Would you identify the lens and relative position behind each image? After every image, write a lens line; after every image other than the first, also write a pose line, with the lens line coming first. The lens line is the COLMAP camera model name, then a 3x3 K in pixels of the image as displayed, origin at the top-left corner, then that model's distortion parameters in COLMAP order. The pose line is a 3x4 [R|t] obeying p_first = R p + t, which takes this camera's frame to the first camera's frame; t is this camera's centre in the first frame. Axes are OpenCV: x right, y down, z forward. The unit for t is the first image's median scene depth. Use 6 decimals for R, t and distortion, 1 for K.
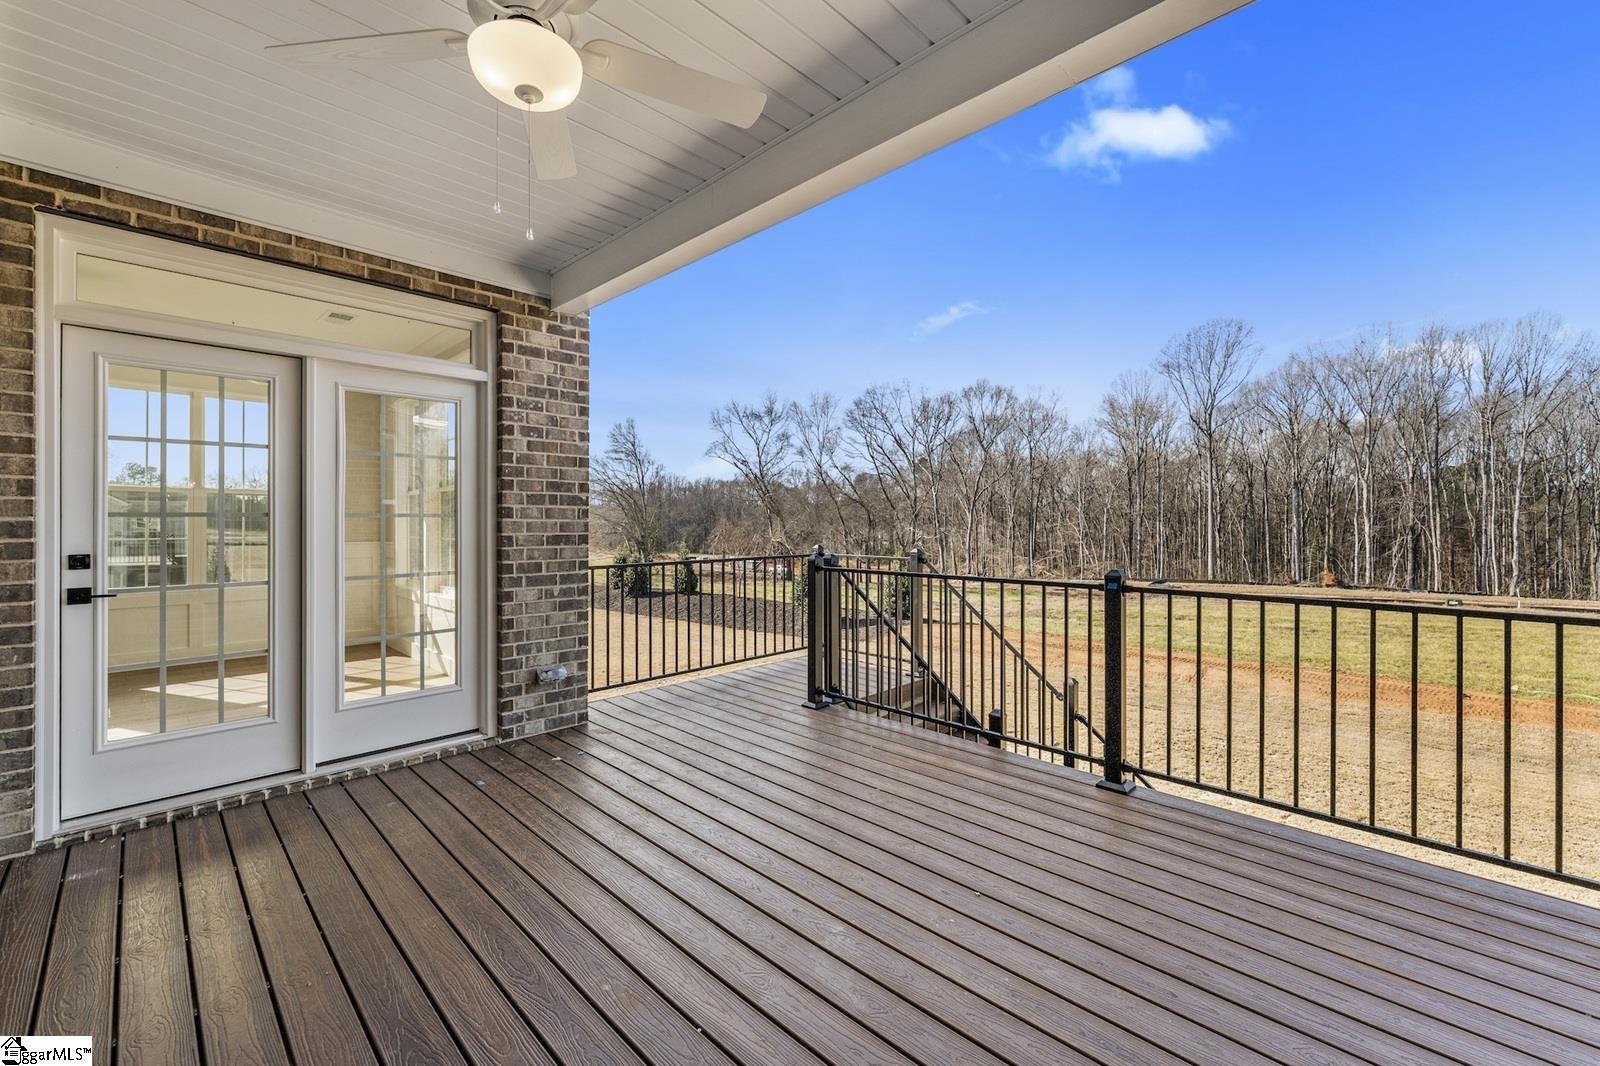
lens RADIAL K [[651.3, 0, 804.0], [0, 651.3, 525.8], [0, 0, 1]] dist [-0.010174, -0.000277]
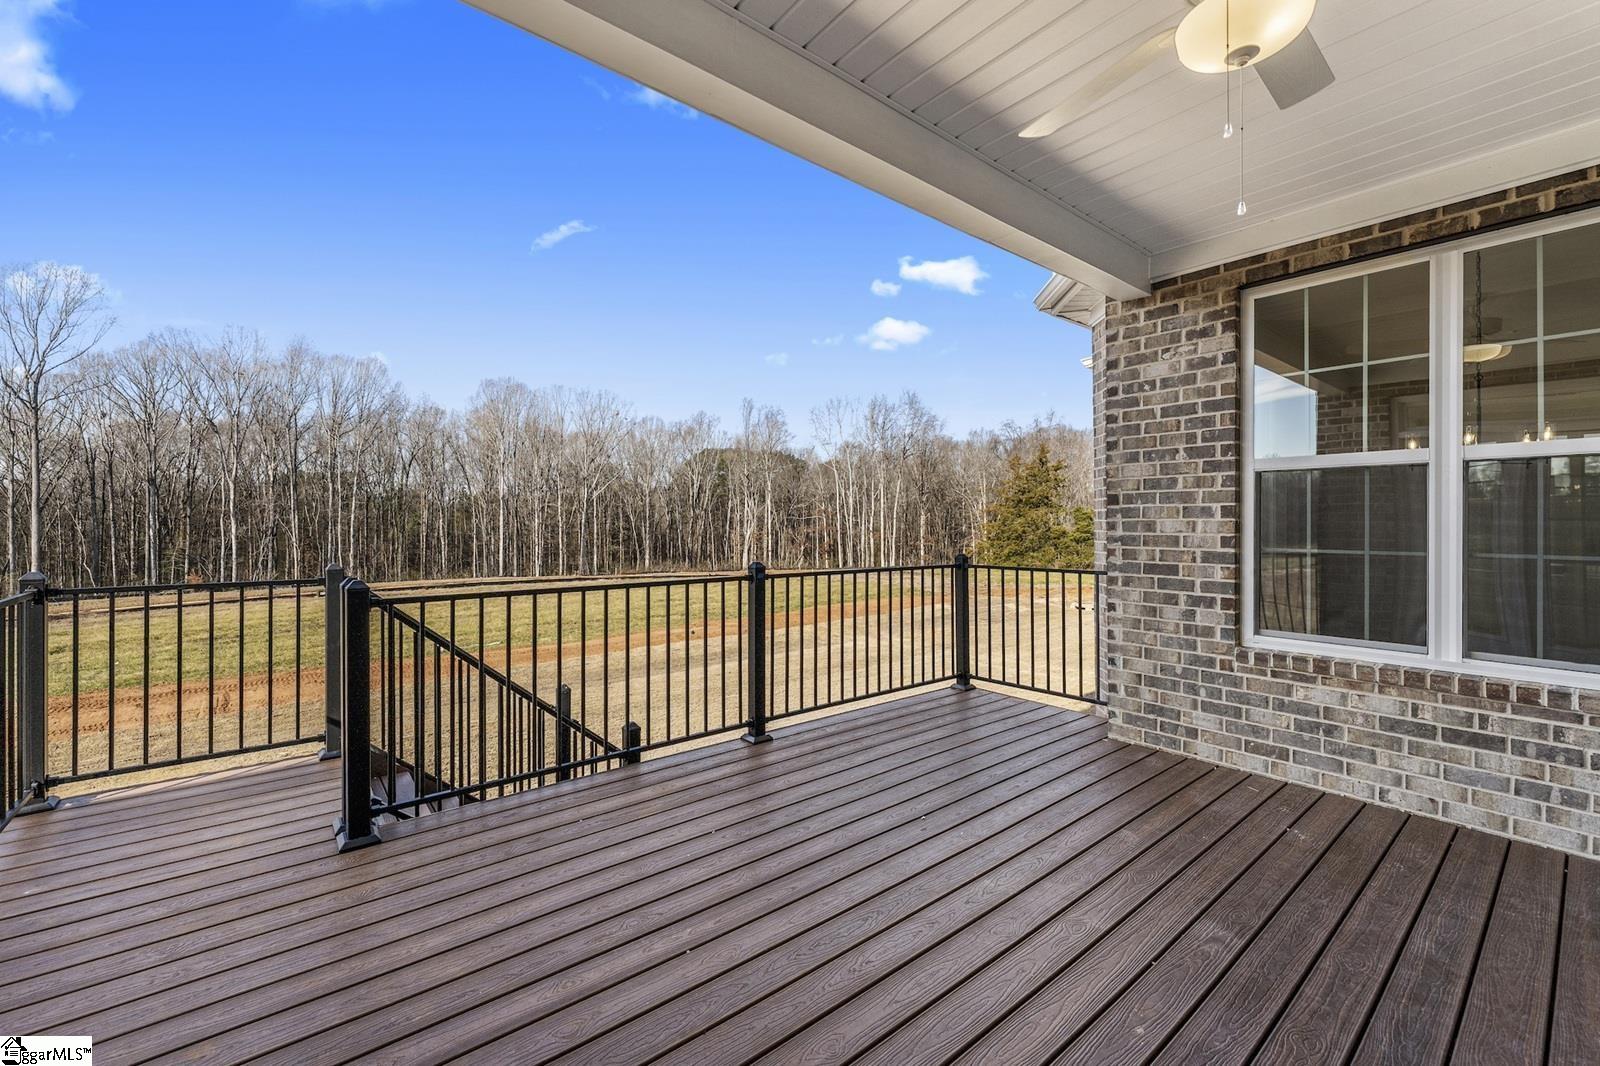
lens RADIAL K [[651.3, 0, 801.5], [0, 651.3, 522.0], [0, 0, 1]] dist [-0.010174, -0.000277]
pose [[0.115025, 0.000094, 0.993363, -0.478970], [0.007198, 0.999974, -0.000928, -0.004218], [-0.993336, 0.007257, 0.115022, 0.507663]]
